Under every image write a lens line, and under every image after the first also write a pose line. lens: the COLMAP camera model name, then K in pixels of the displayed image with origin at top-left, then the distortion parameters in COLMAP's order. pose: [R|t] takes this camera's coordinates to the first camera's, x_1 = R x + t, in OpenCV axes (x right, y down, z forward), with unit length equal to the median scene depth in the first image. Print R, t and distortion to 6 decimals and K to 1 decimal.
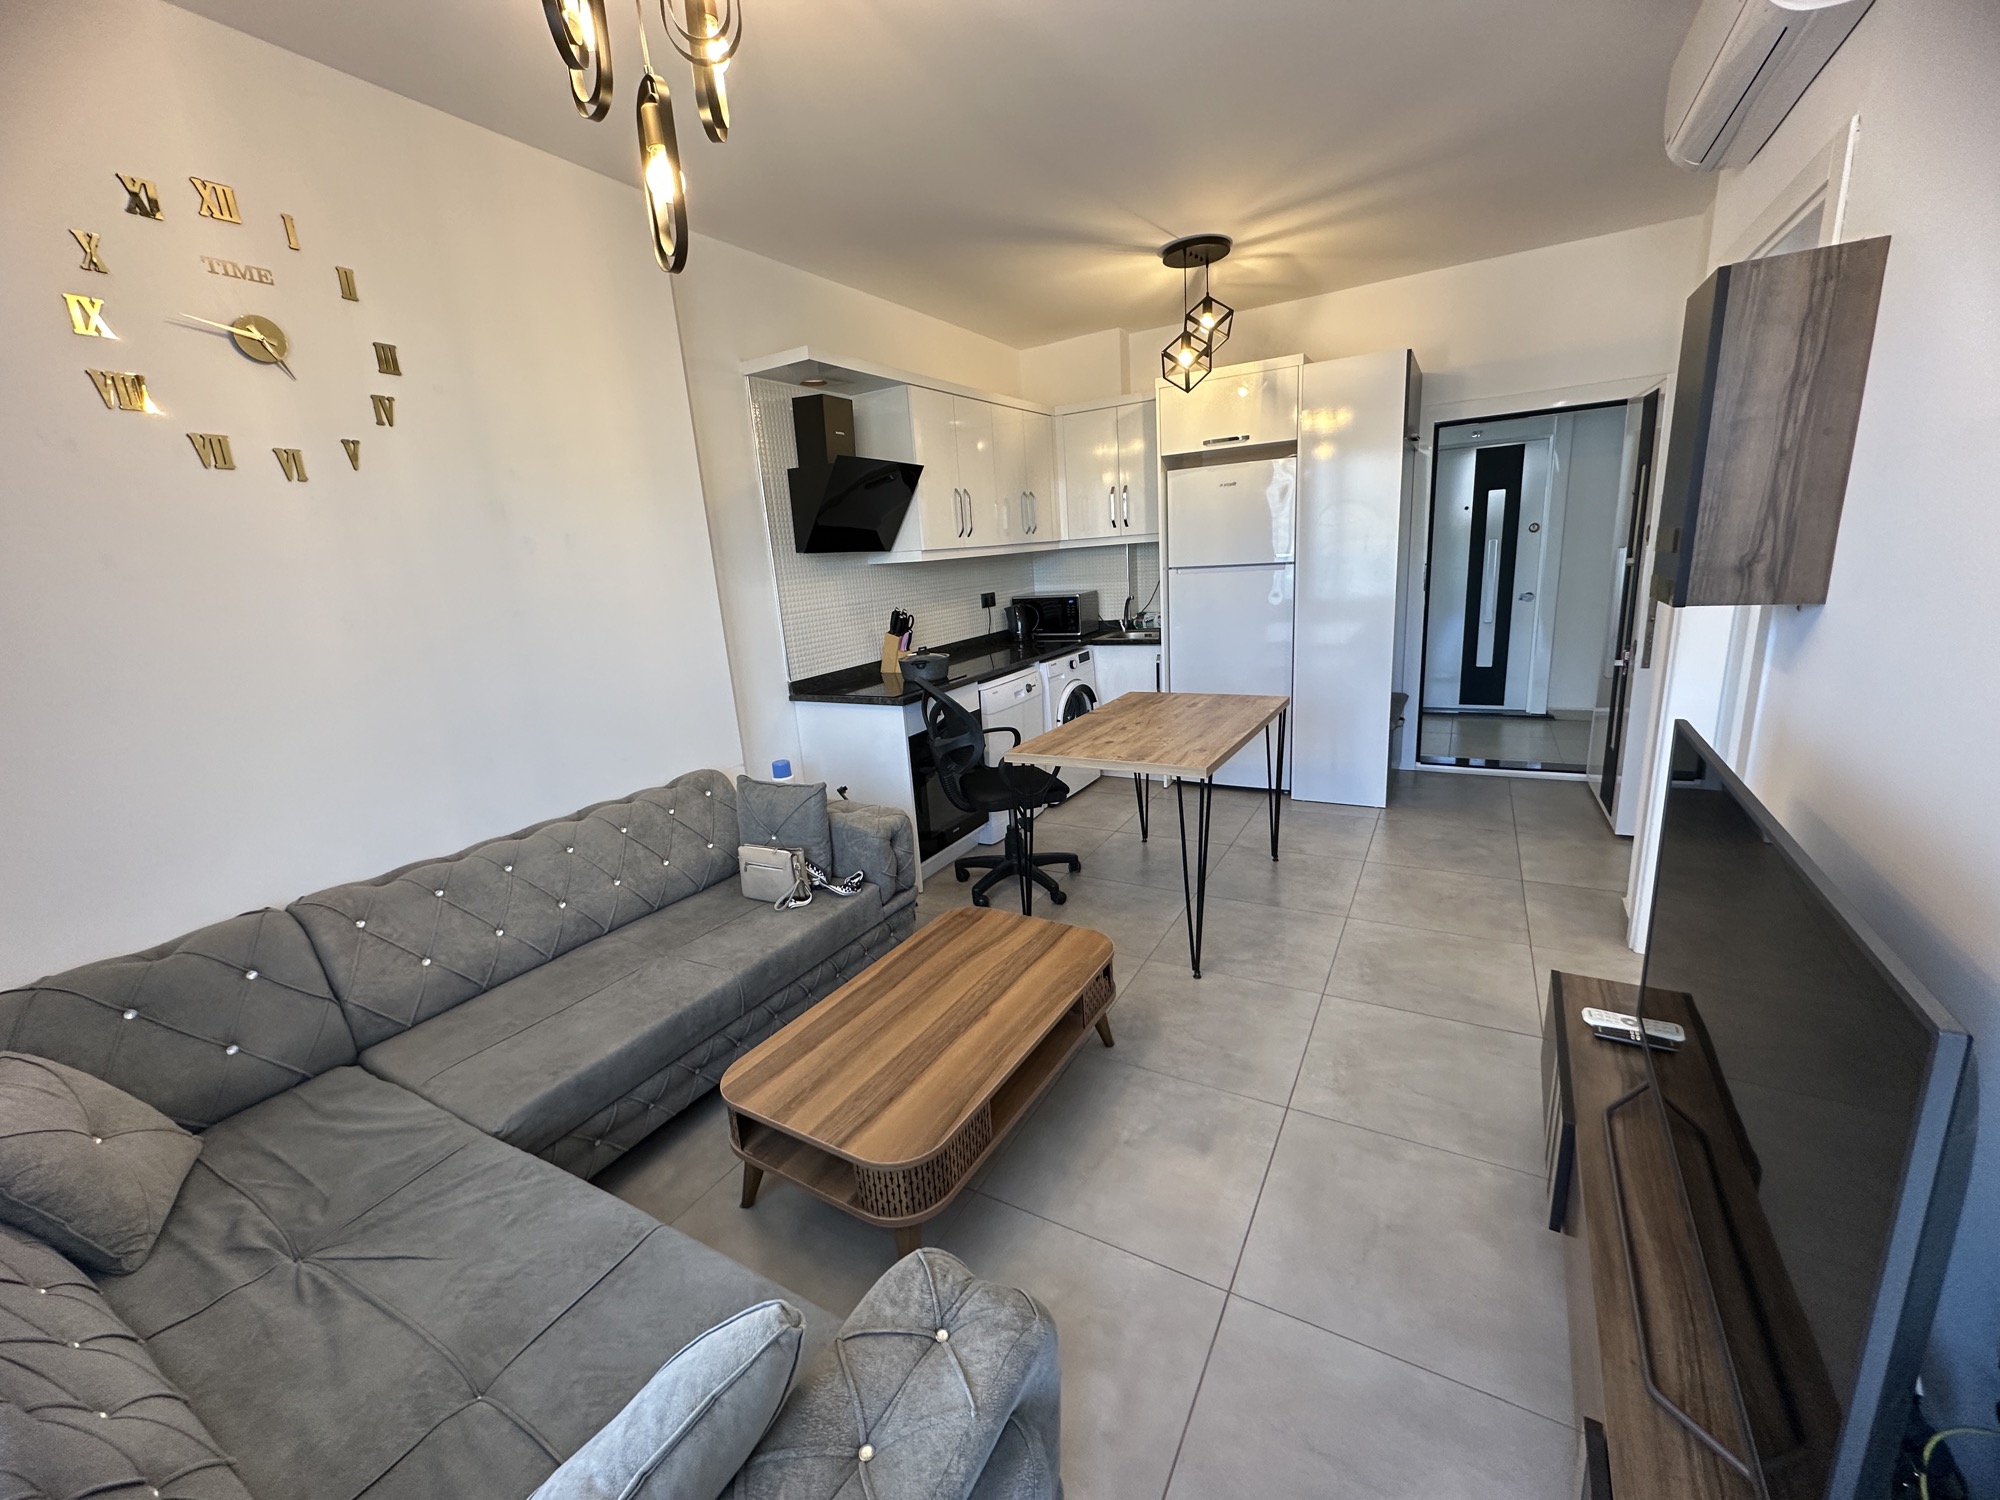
lens RADIAL K [[799.3, 0, 1000.2], [0, 799.3, 747.7], [0, 0, 1]] dist [-0.001920, 0.000630]
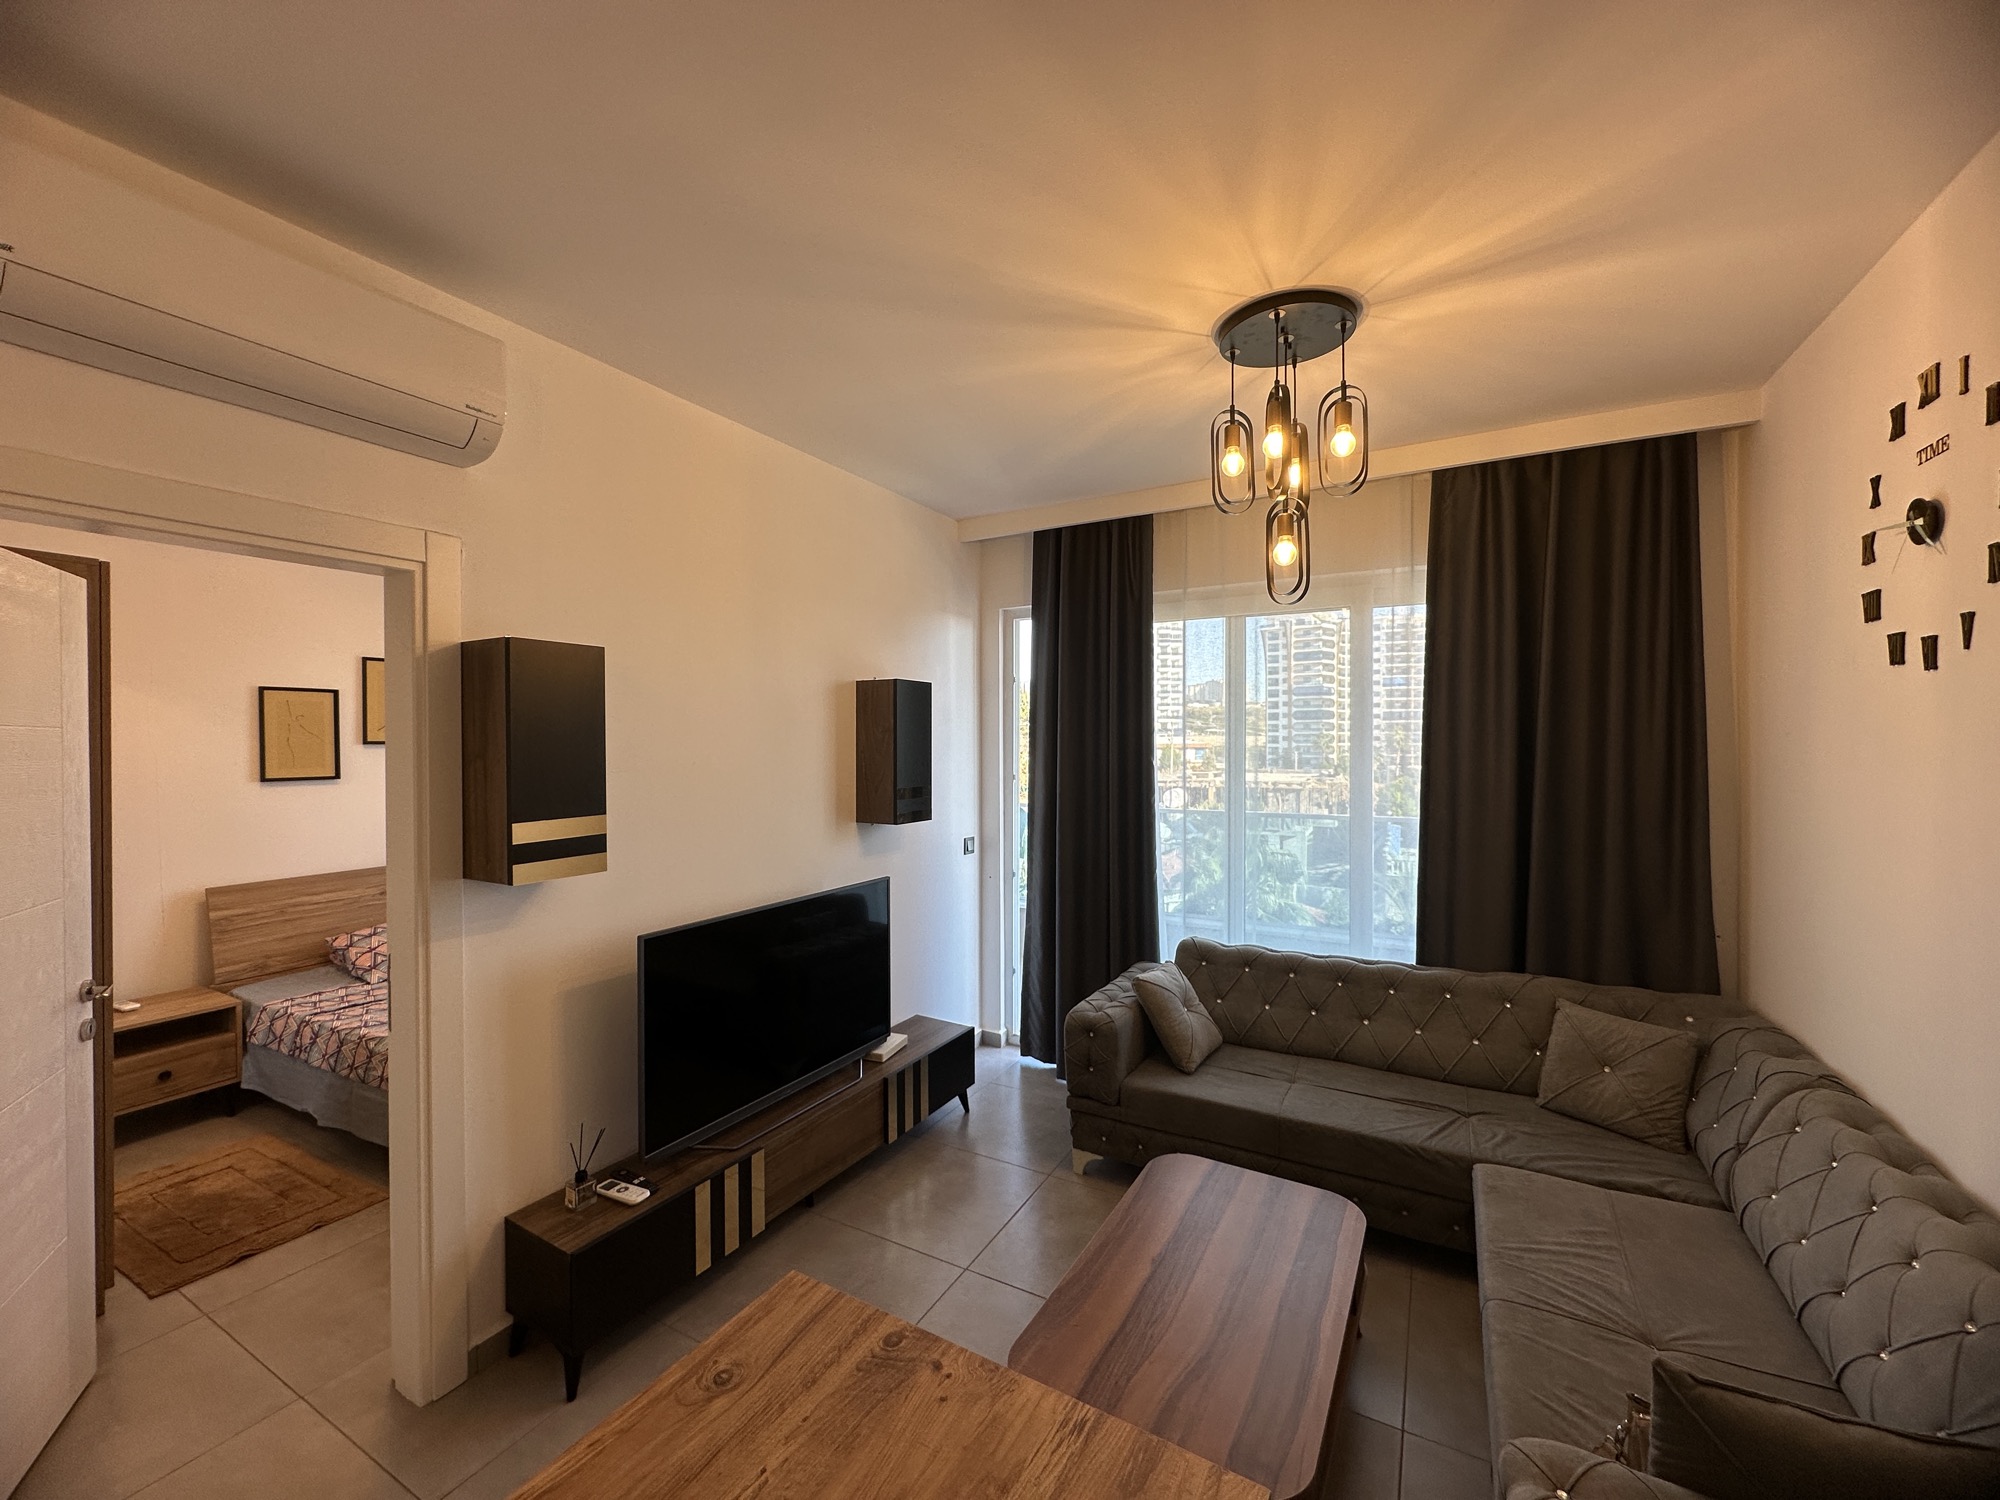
lens RADIAL K [[799.3, 0, 1000.2], [0, 799.3, 747.7], [0, 0, 1]] dist [-0.001920, 0.000630]
pose [[-0.997139, 0.074085, -0.014980, 0.066579], [0.067981, 0.965676, 0.250696, -0.256590], [0.033038, 0.248960, -0.967950, 0.869012]]
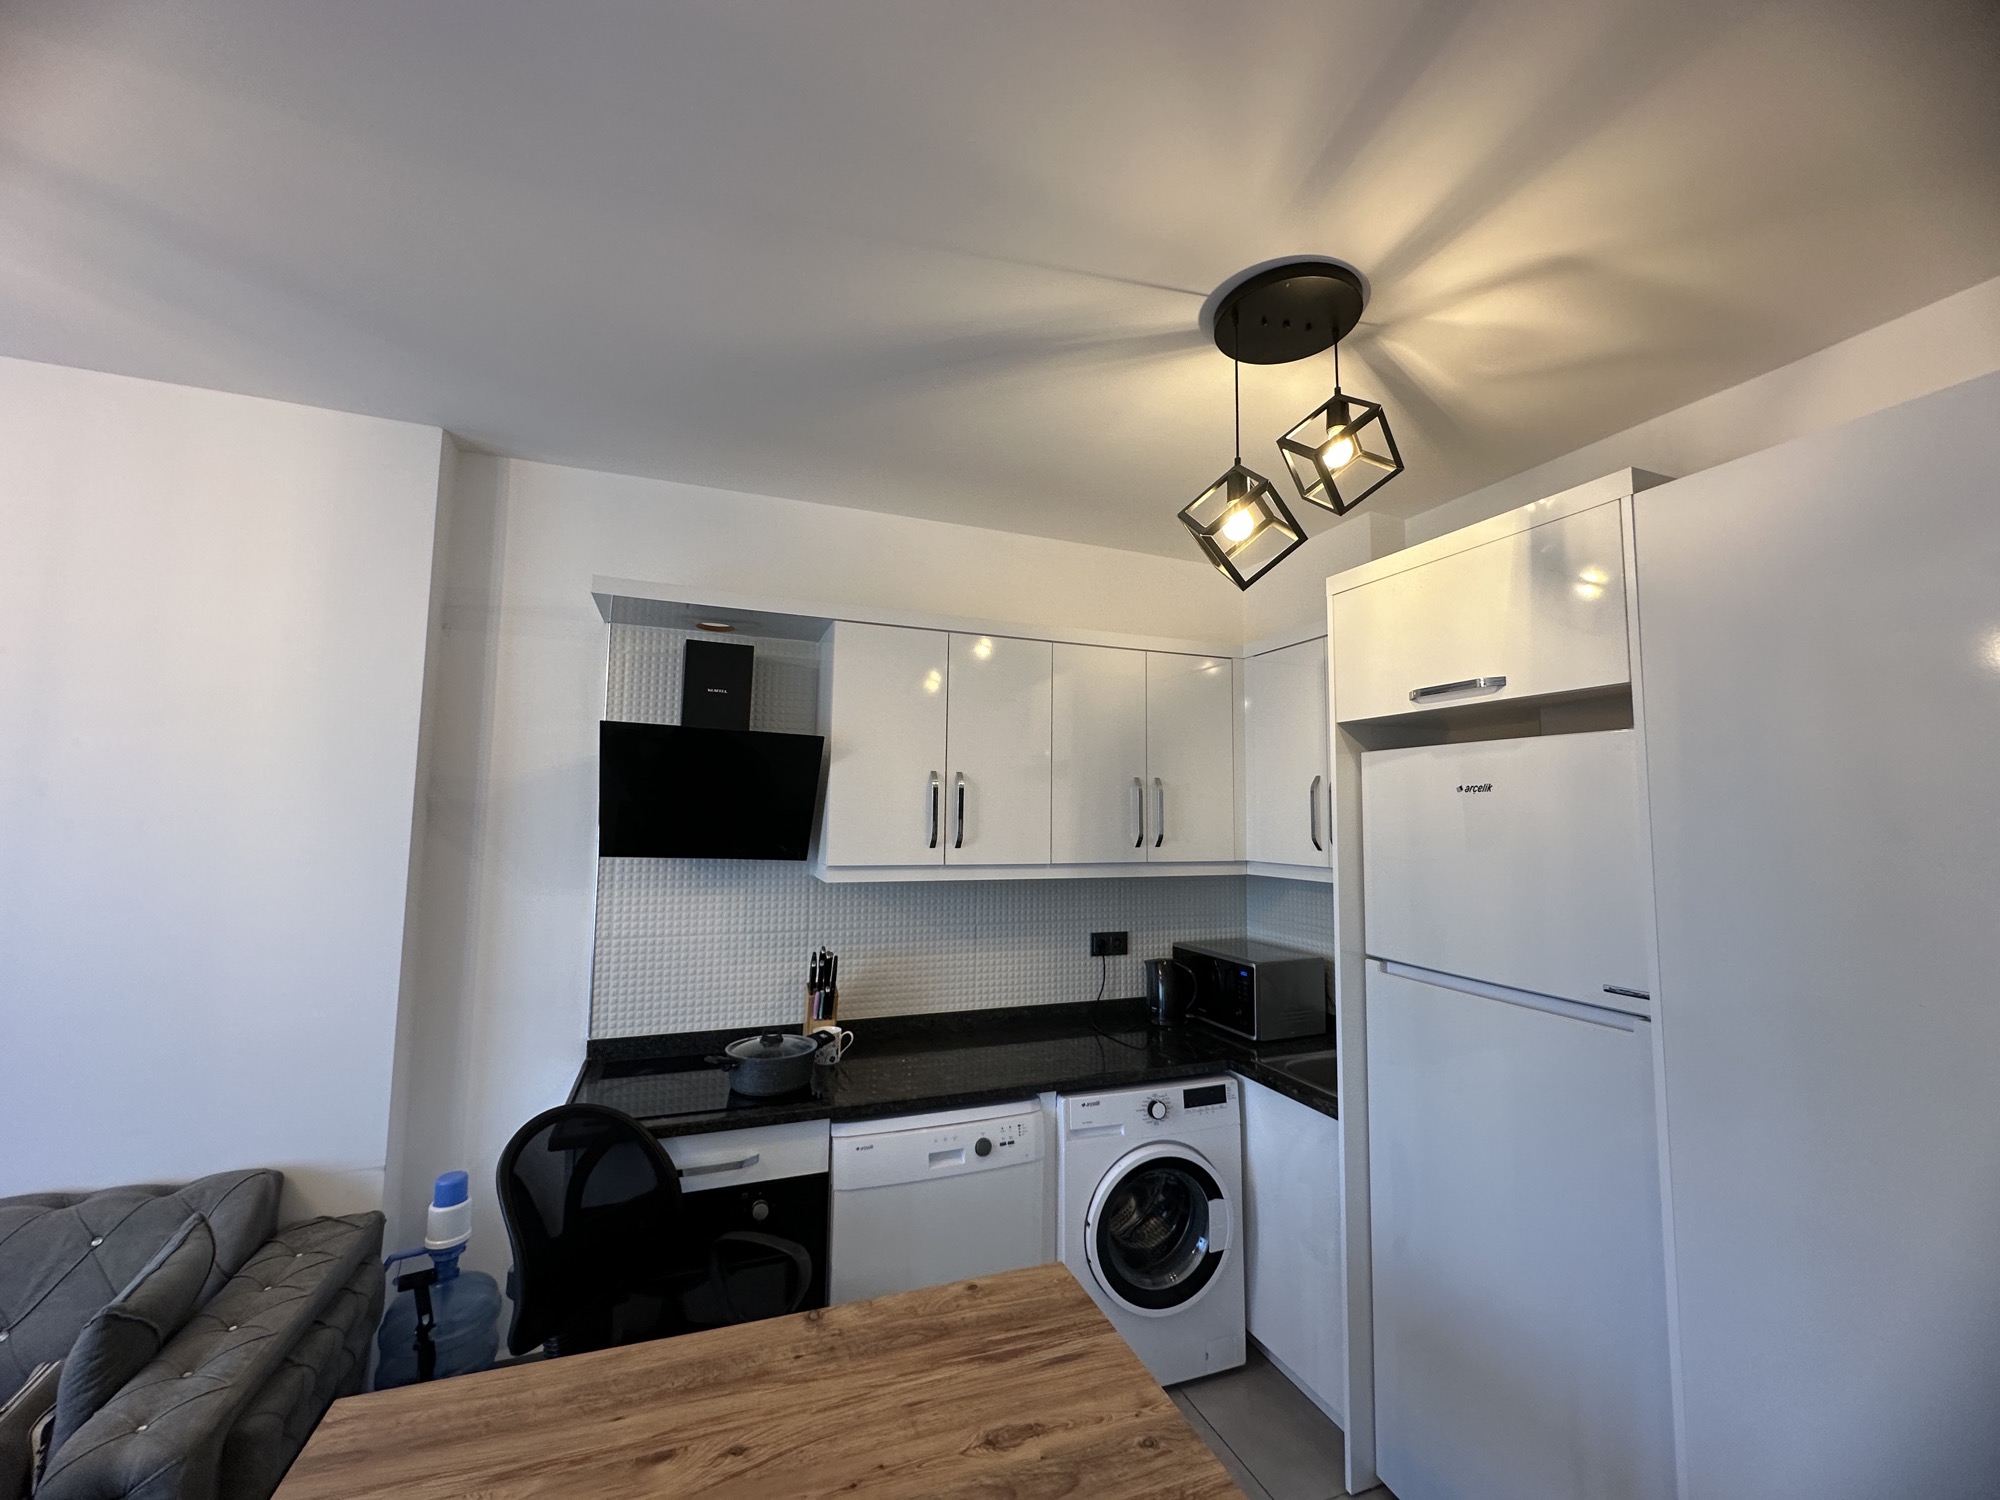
lens RADIAL K [[799.3, 0, 1000.2], [0, 799.3, 747.7], [0, 0, 1]] dist [-0.001920, 0.000630]
pose [[0.774538, 0.025366, -0.632018, 0.371793], [-0.216882, 0.949273, -0.227691, -0.209716], [0.594182, 0.313429, 0.740750, 0.560680]]
